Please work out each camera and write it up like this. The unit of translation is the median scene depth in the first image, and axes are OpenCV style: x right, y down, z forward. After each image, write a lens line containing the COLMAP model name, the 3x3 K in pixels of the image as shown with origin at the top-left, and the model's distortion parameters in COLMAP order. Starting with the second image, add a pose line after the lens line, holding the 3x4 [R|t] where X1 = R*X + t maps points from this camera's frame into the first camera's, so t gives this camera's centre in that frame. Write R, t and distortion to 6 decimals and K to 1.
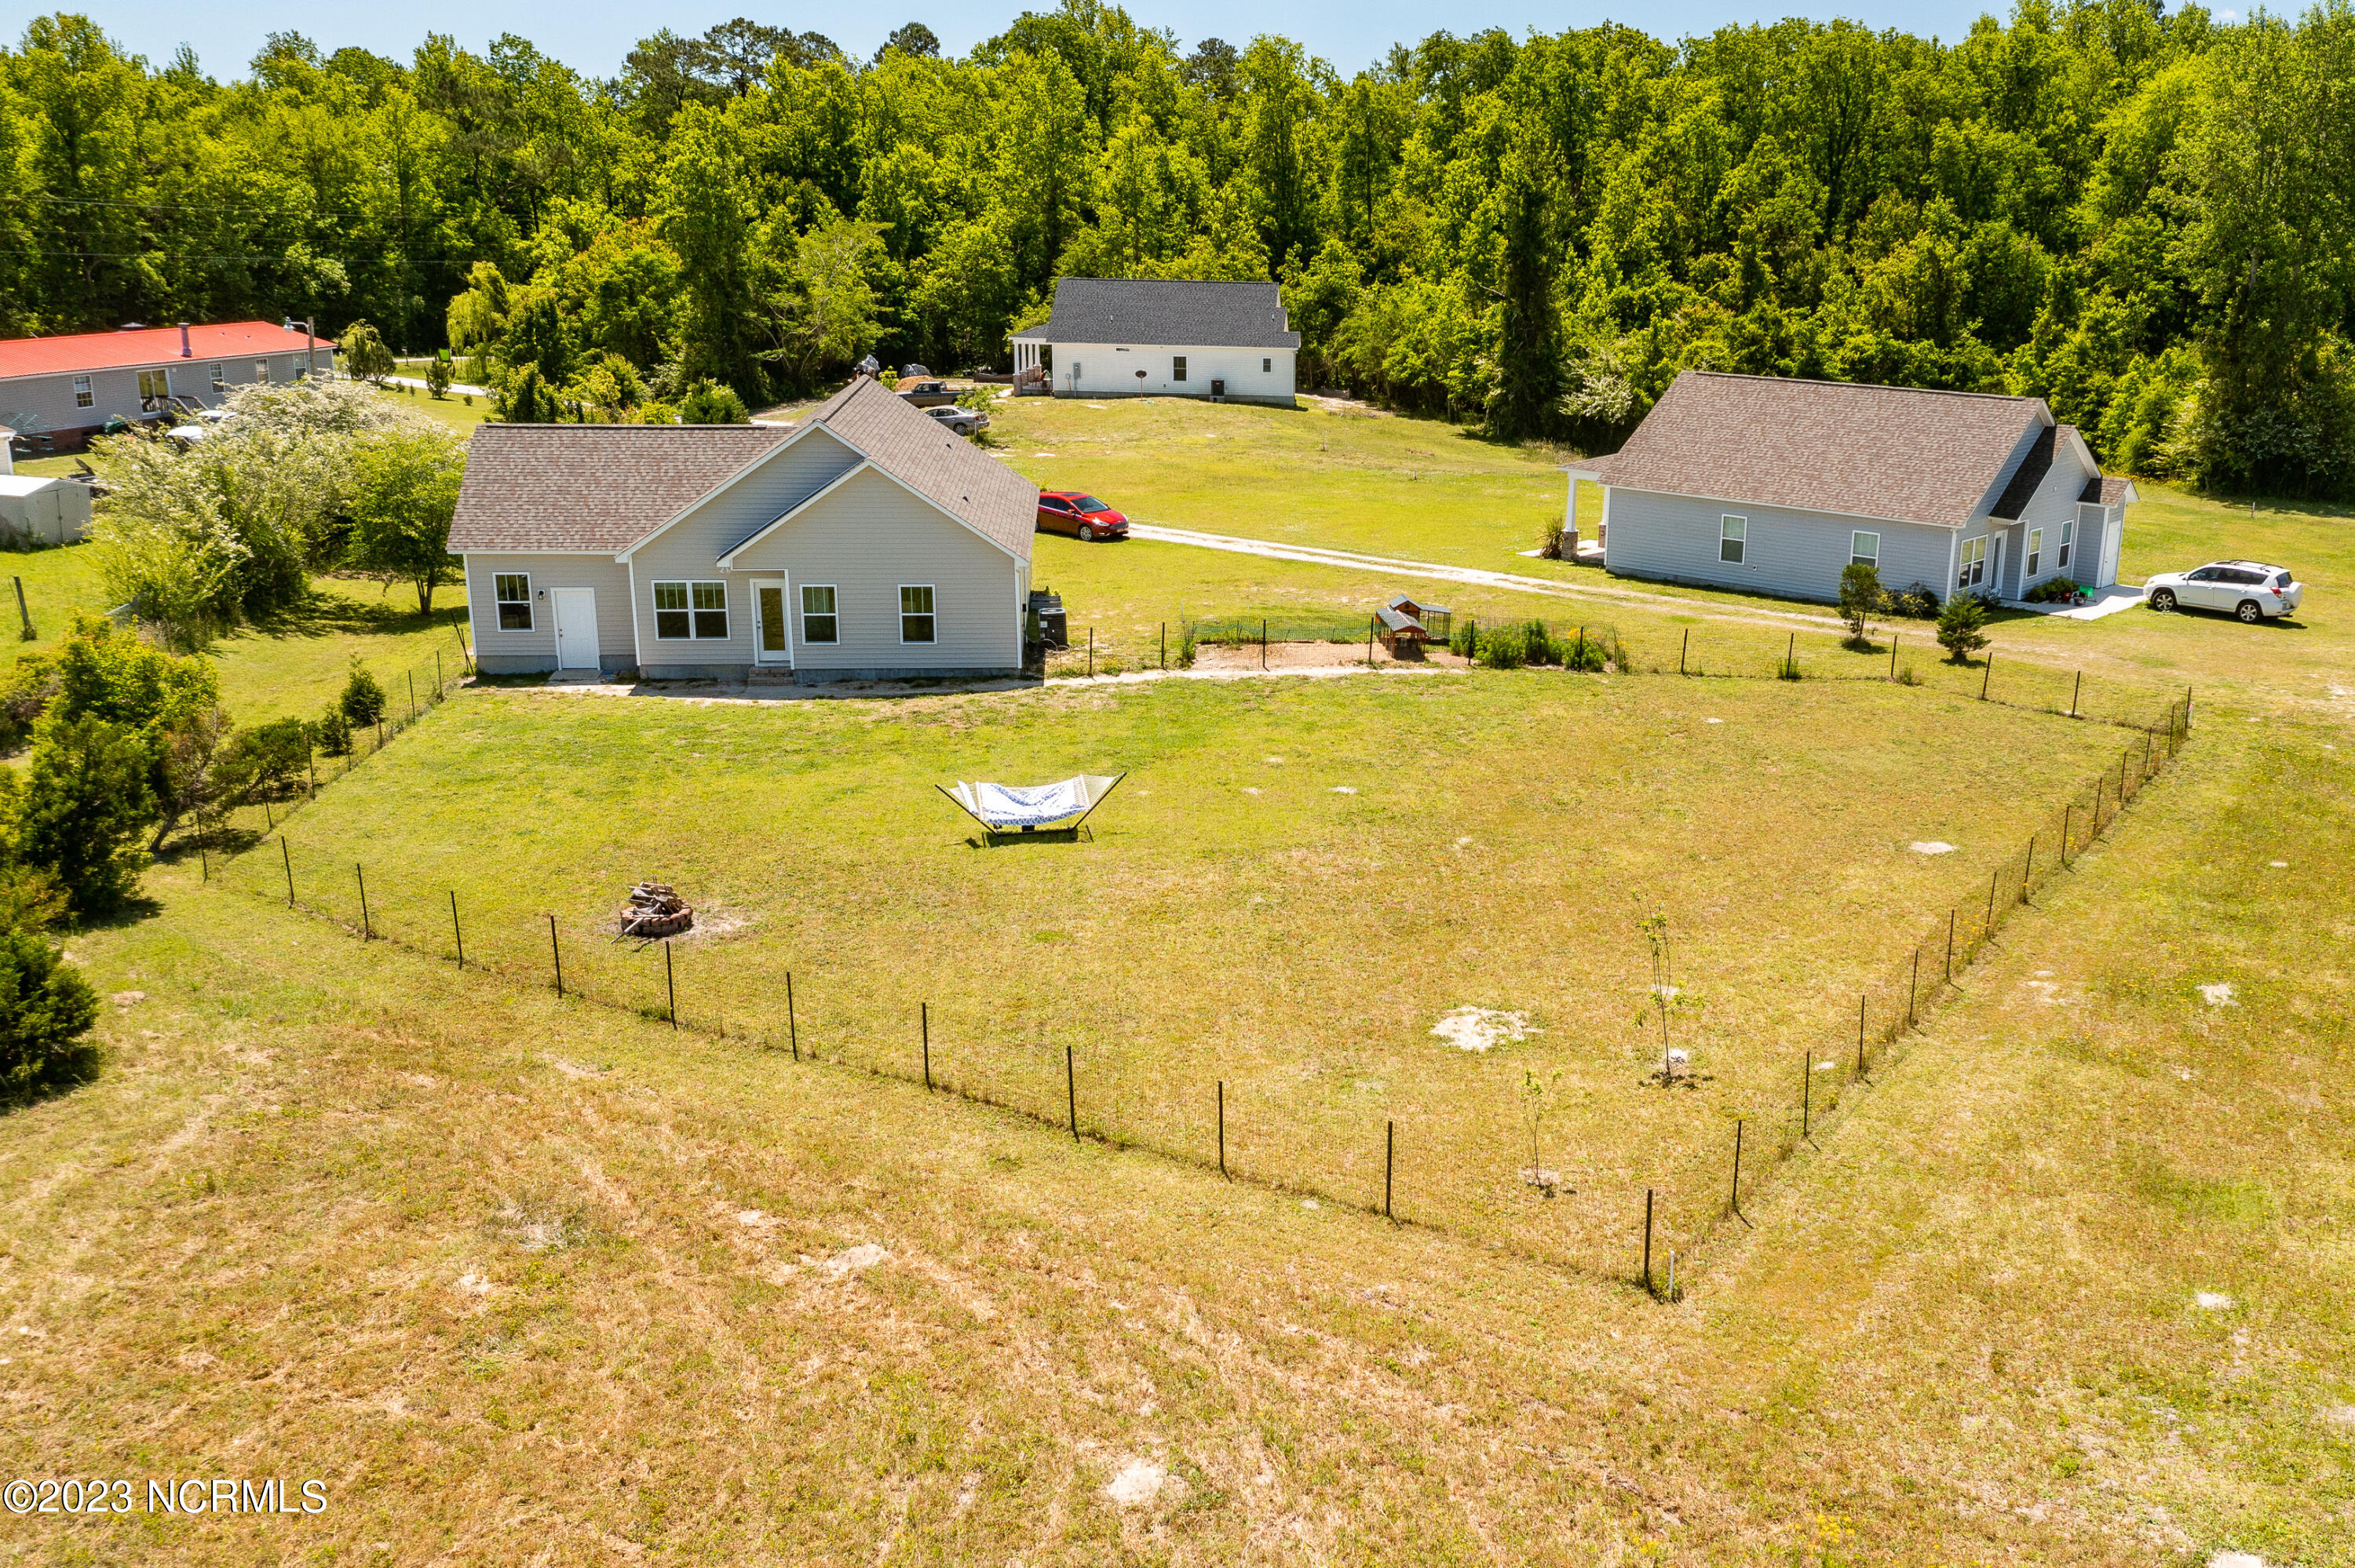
lens RADIAL K [[2164.1, 0, 1368.6], [0, 2164.1, 898.7], [0, 0, 1]] dist [-0.021794, 0.000406]
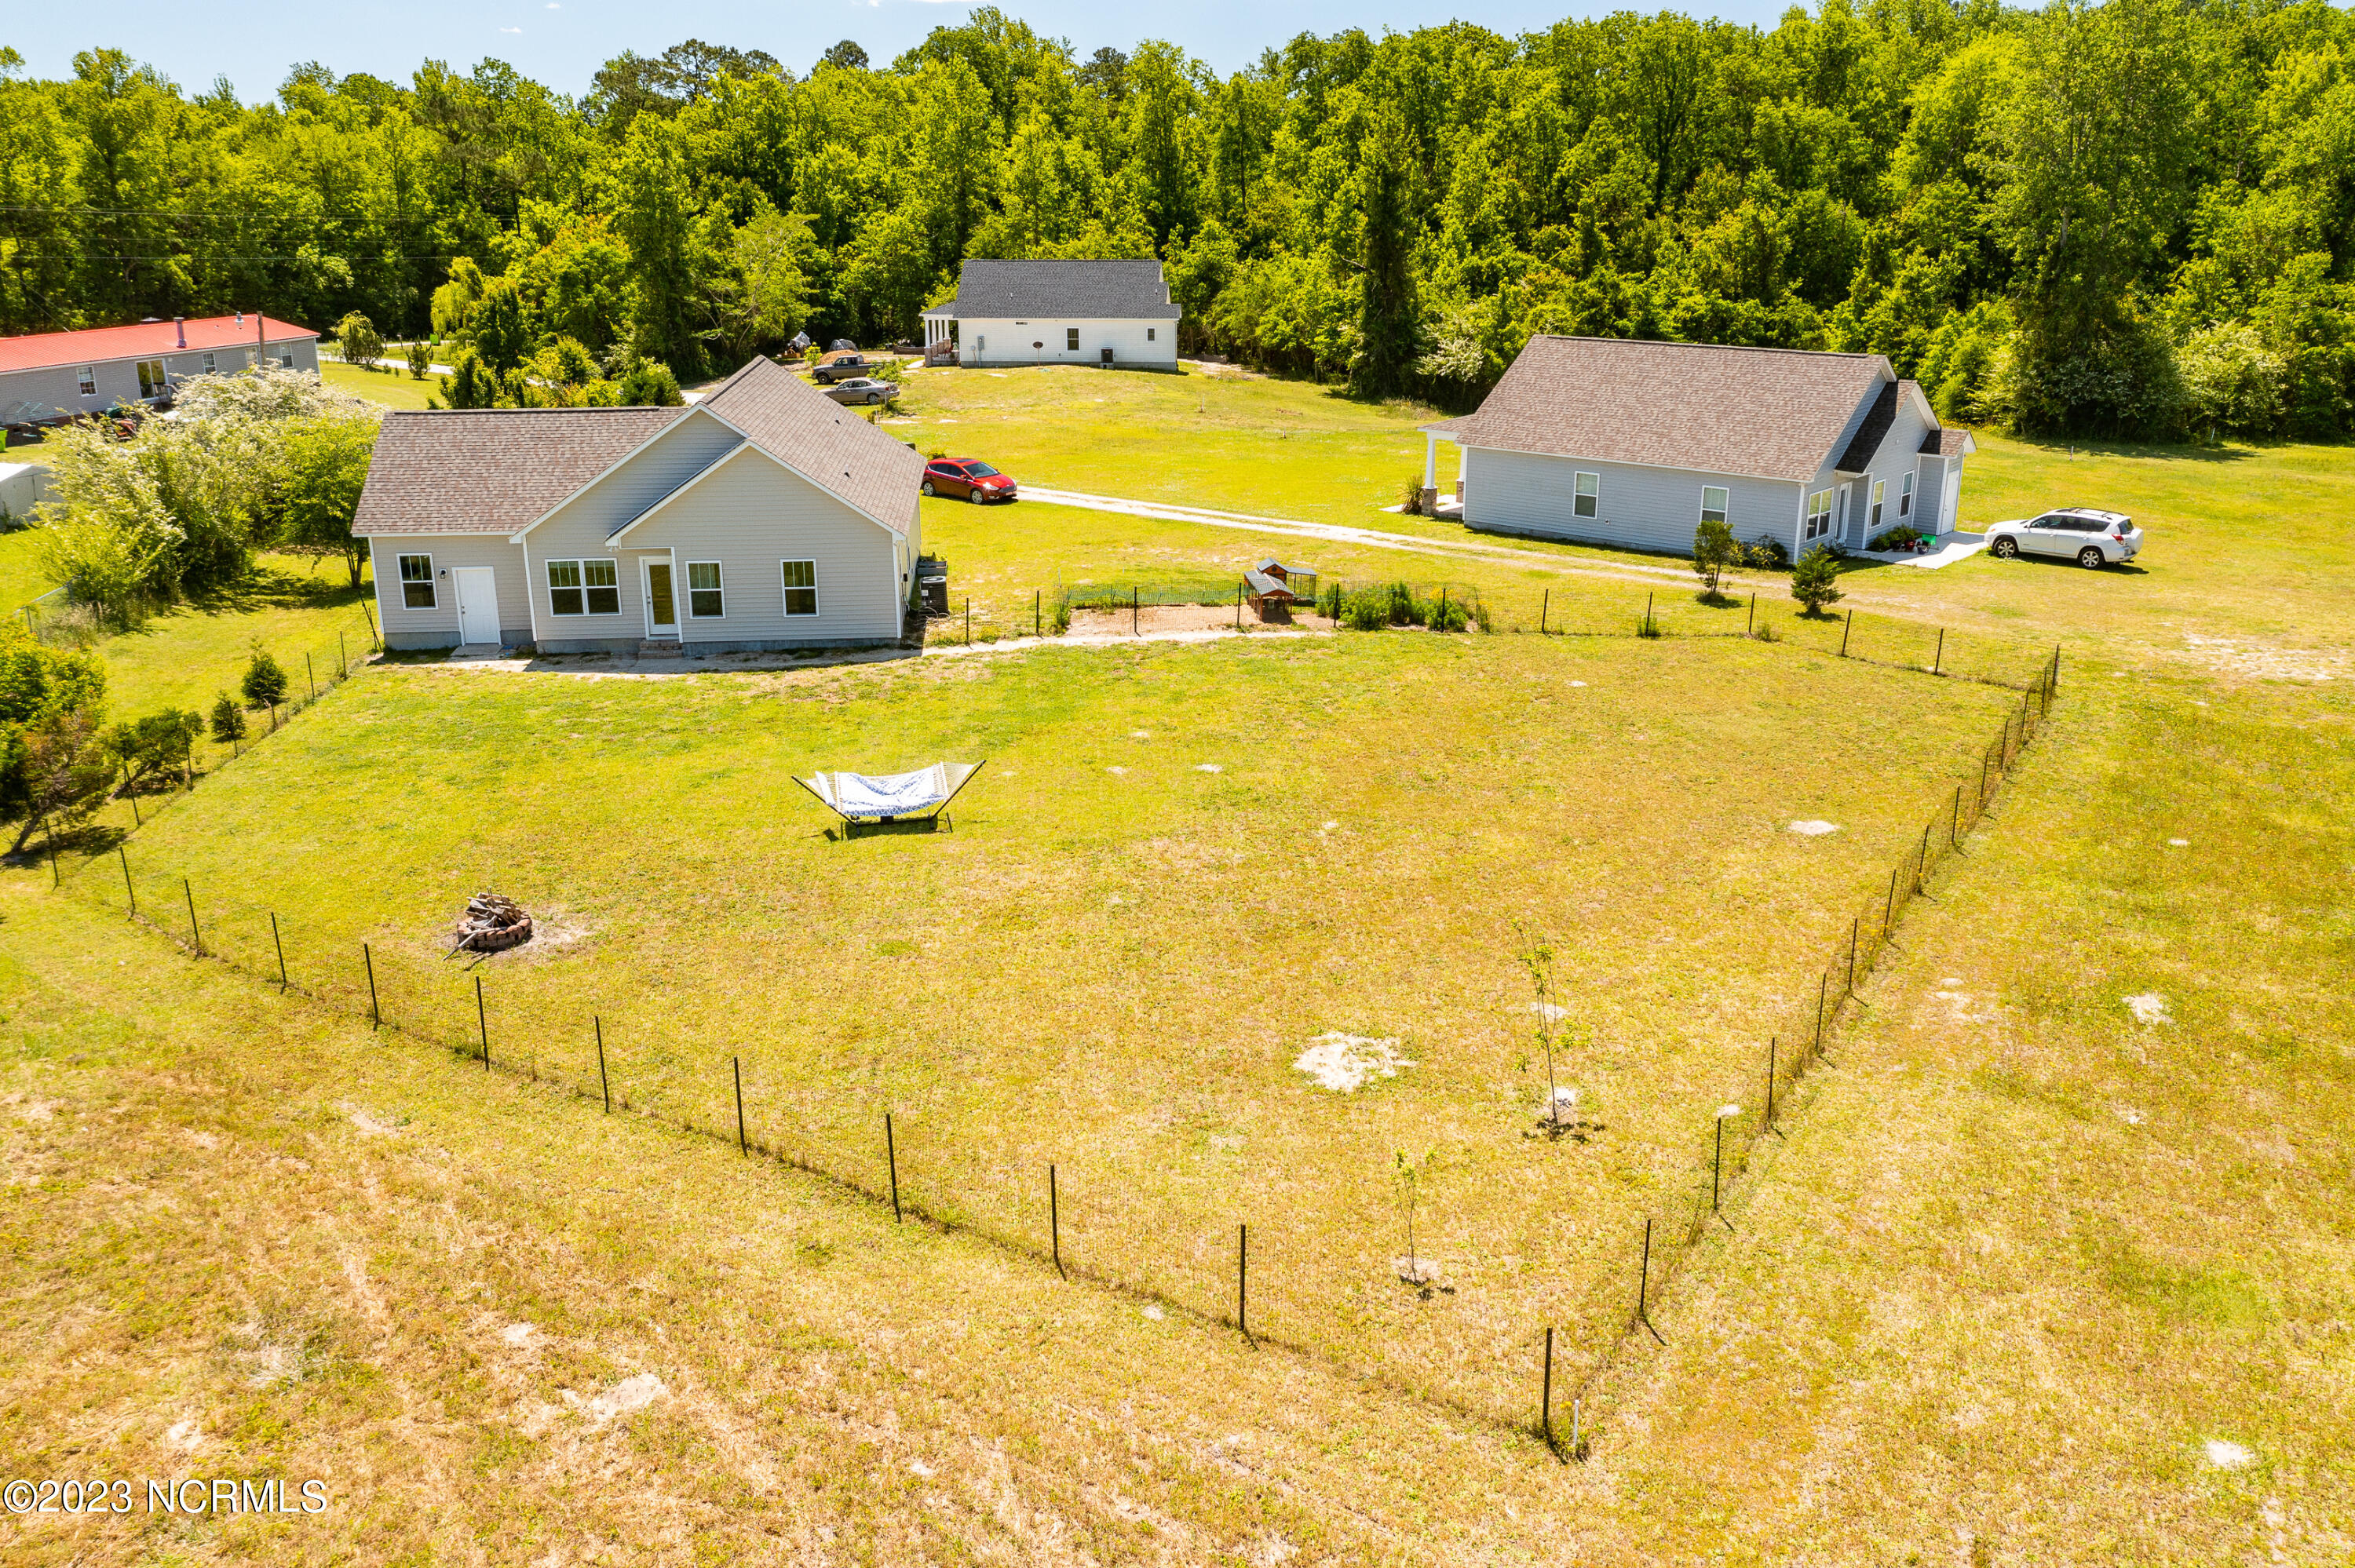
lens RADIAL K [[1850.4, 0, 1177.5], [0, 1850.4, 784.0], [0, 0, 1]] dist [-0.020288, 0.000034]
pose [[0.999090, -0.010626, -0.041308, 0.006087], [0.010585, 0.999943, -0.001212, -0.027442], [0.041319, 0.000773, 0.999146, 0.097190]]
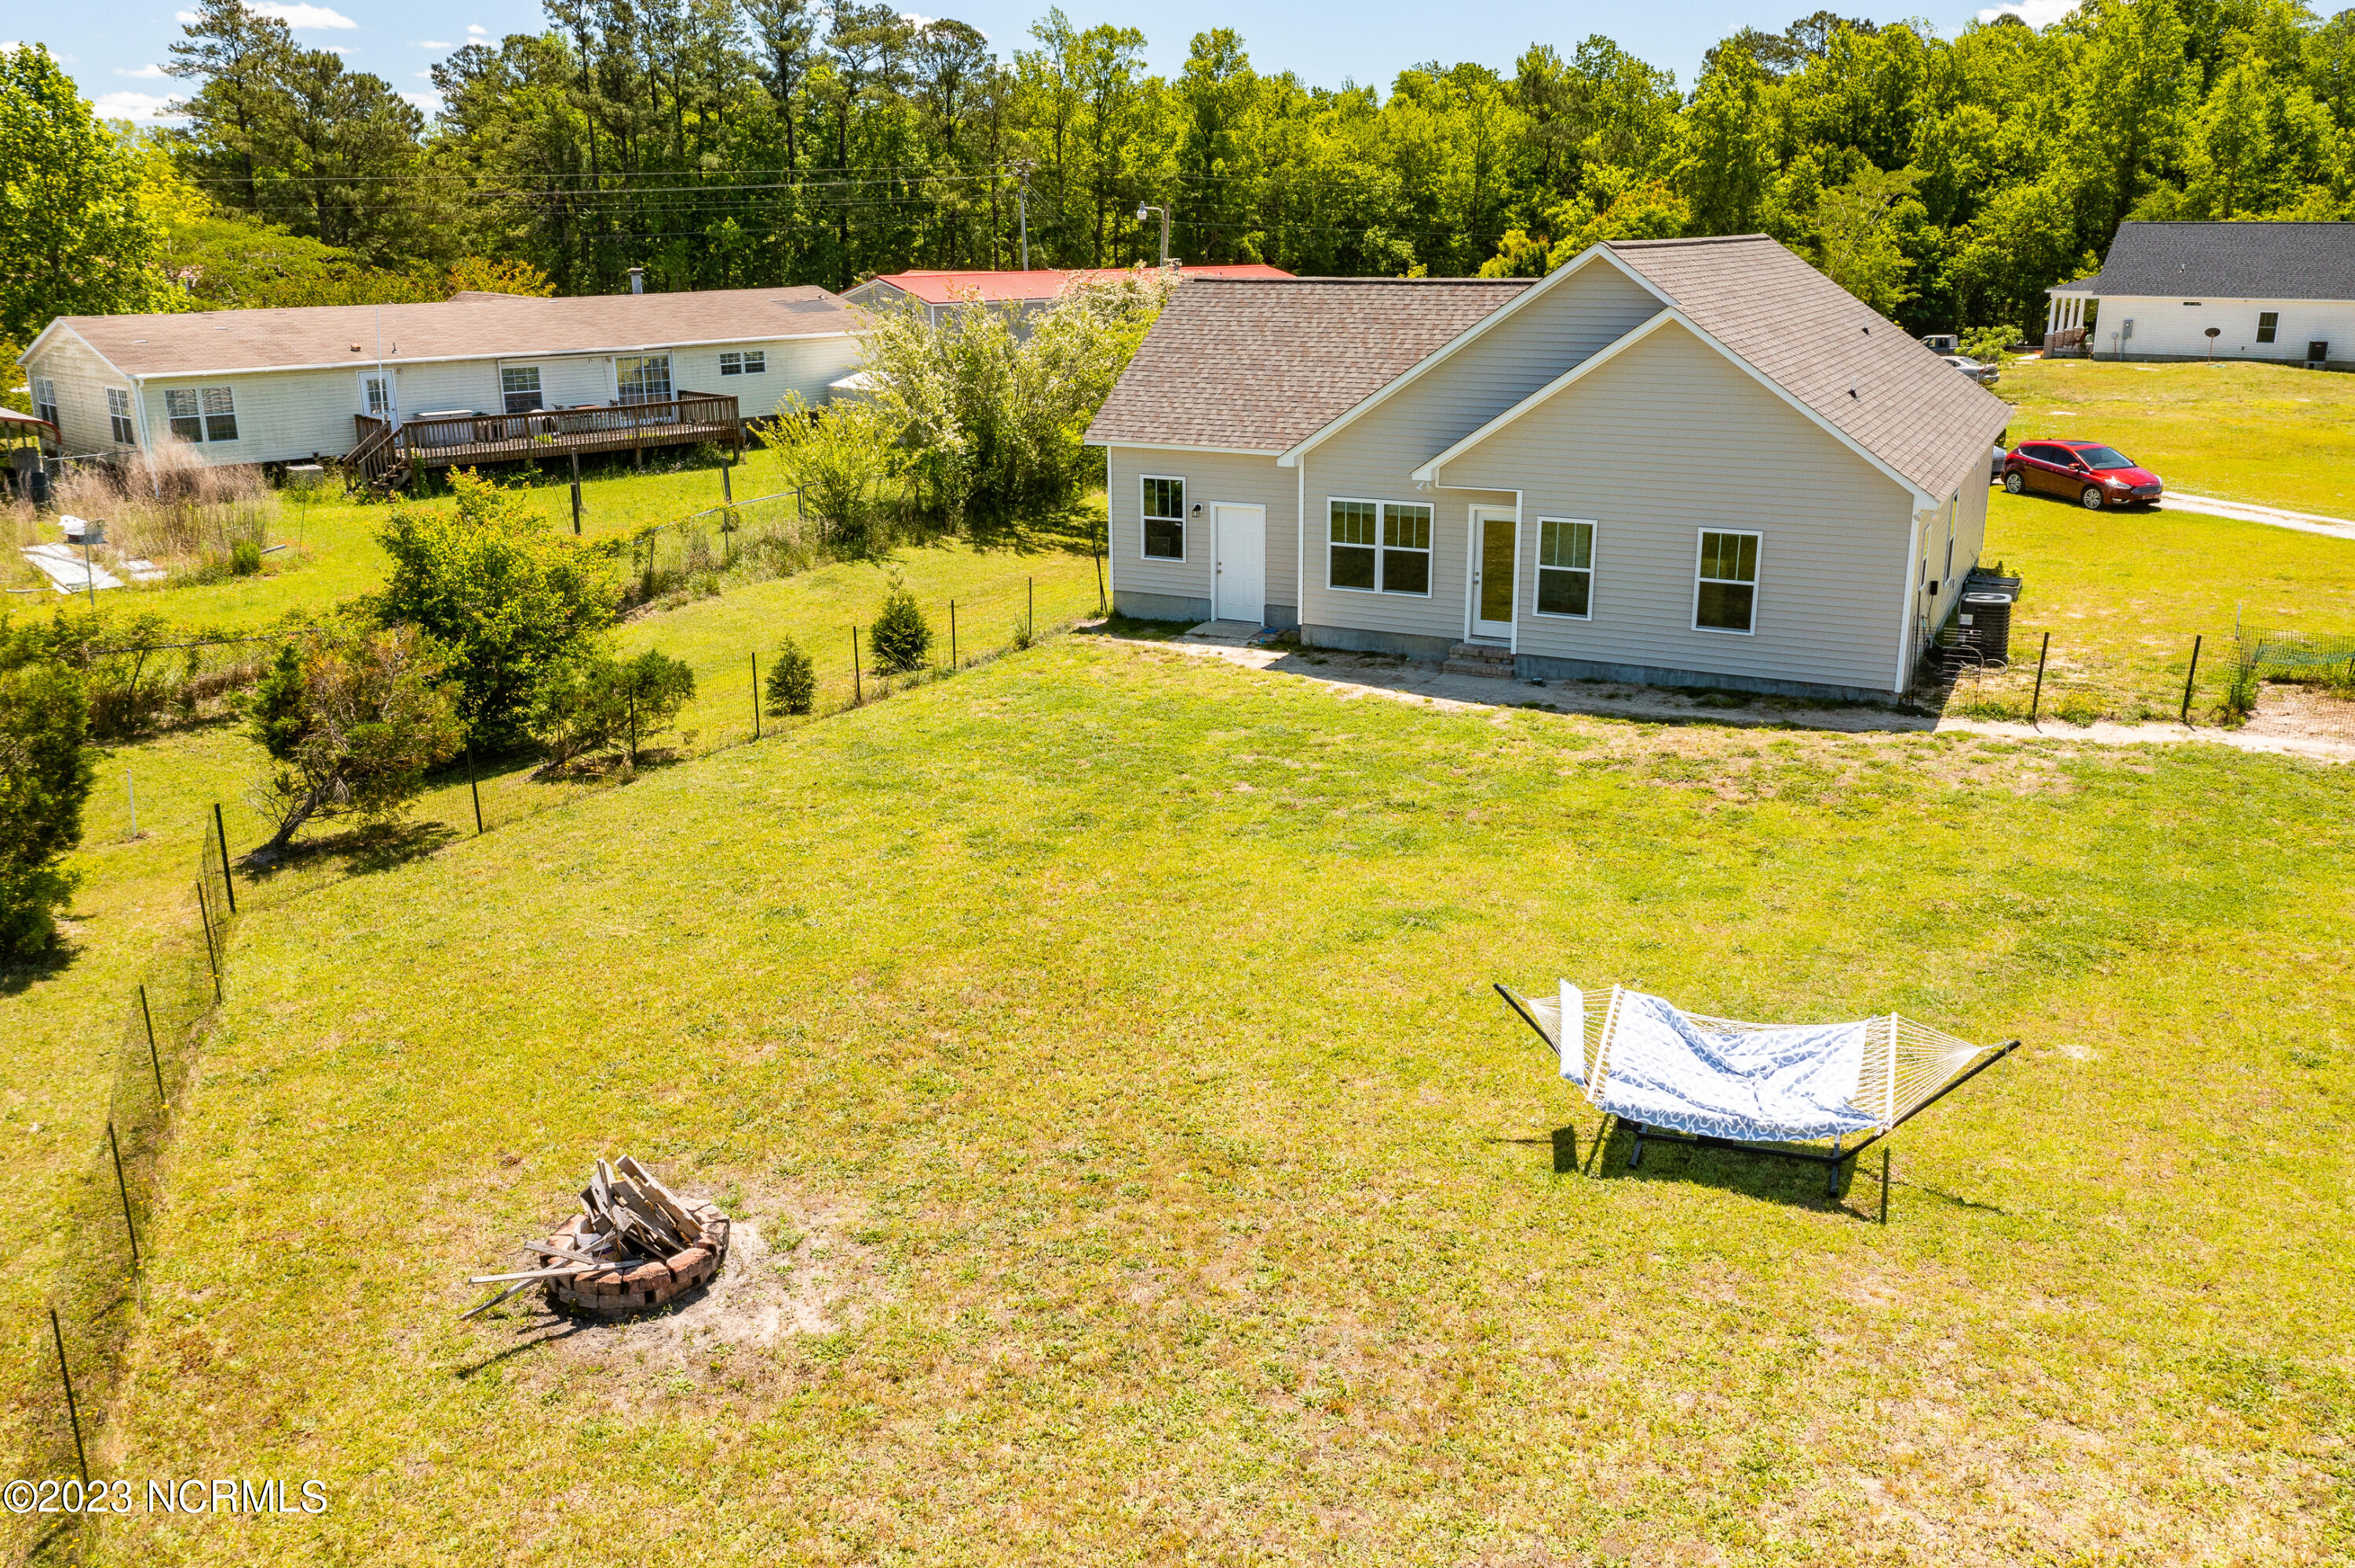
lens RADIAL K [[1850.4, 0, 1177.5], [0, 1850.4, 784.0], [0, 0, 1]] dist [-0.020288, 0.000034]
pose [[0.822879, 0.137070, -0.551436, -0.038995], [-0.152164, 0.988181, 0.018565, -0.051206], [0.547463, 0.068632, 0.834011, 0.403681]]
